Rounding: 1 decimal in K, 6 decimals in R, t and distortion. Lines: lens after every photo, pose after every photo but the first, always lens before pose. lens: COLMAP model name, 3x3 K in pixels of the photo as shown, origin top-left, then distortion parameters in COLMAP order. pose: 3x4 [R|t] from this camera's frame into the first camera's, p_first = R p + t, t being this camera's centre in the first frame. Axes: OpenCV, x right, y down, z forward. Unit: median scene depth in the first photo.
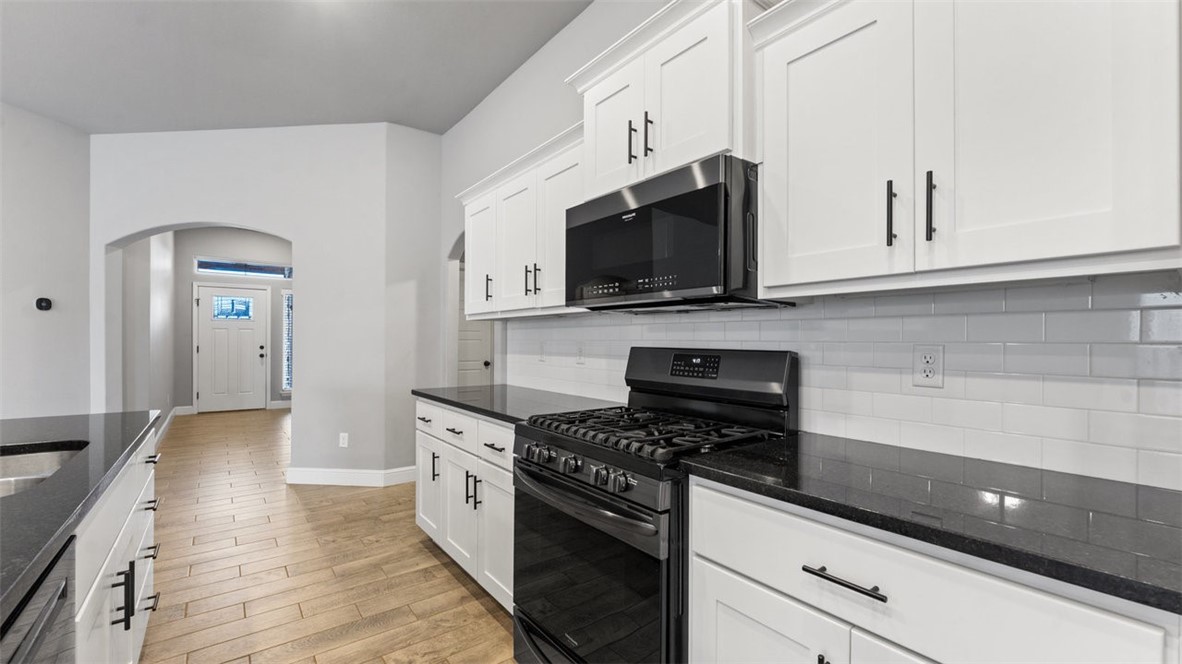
lens RADIAL K [[480.8, 0, 588.5], [0, 480.8, 338.1], [0, 0, 1]] dist [-0.001689, -0.000079]
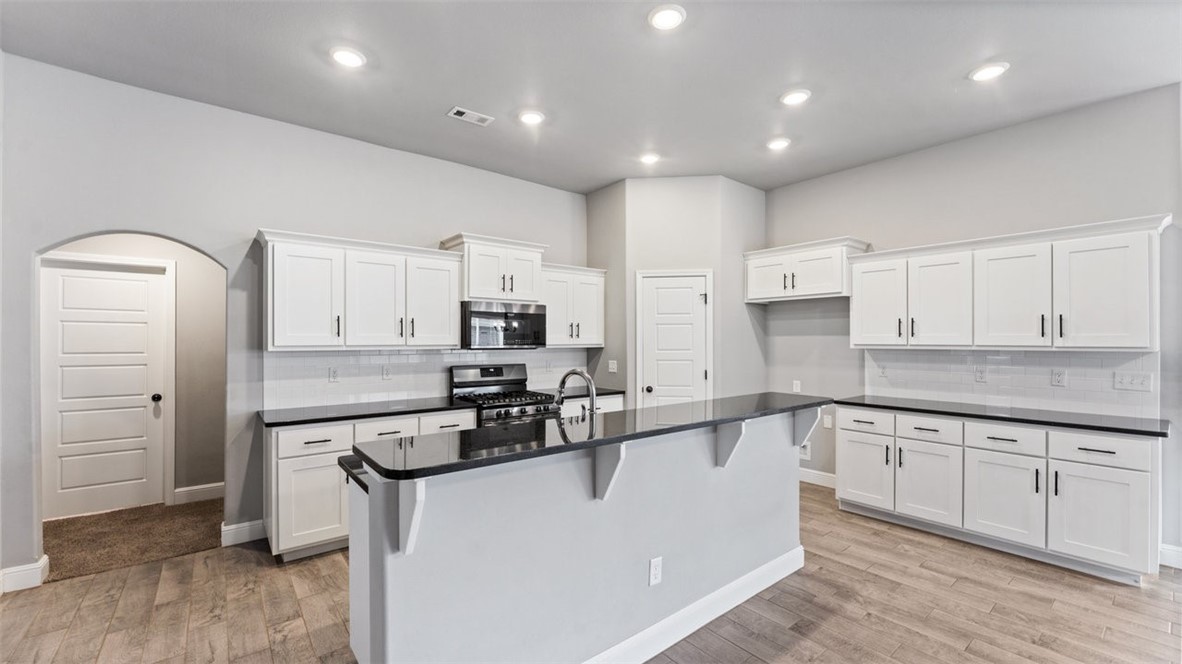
lens RADIAL K [[480.8, 0, 587.4], [0, 480.8, 334.0], [0, 0, 1]] dist [-0.001689, -0.000079]
pose [[-0.020643, 0.003534, 0.999781, -1.469257], [-0.009234, 0.999950, -0.003725, -0.085672], [-0.999744, -0.009309, -0.020609, 0.381303]]
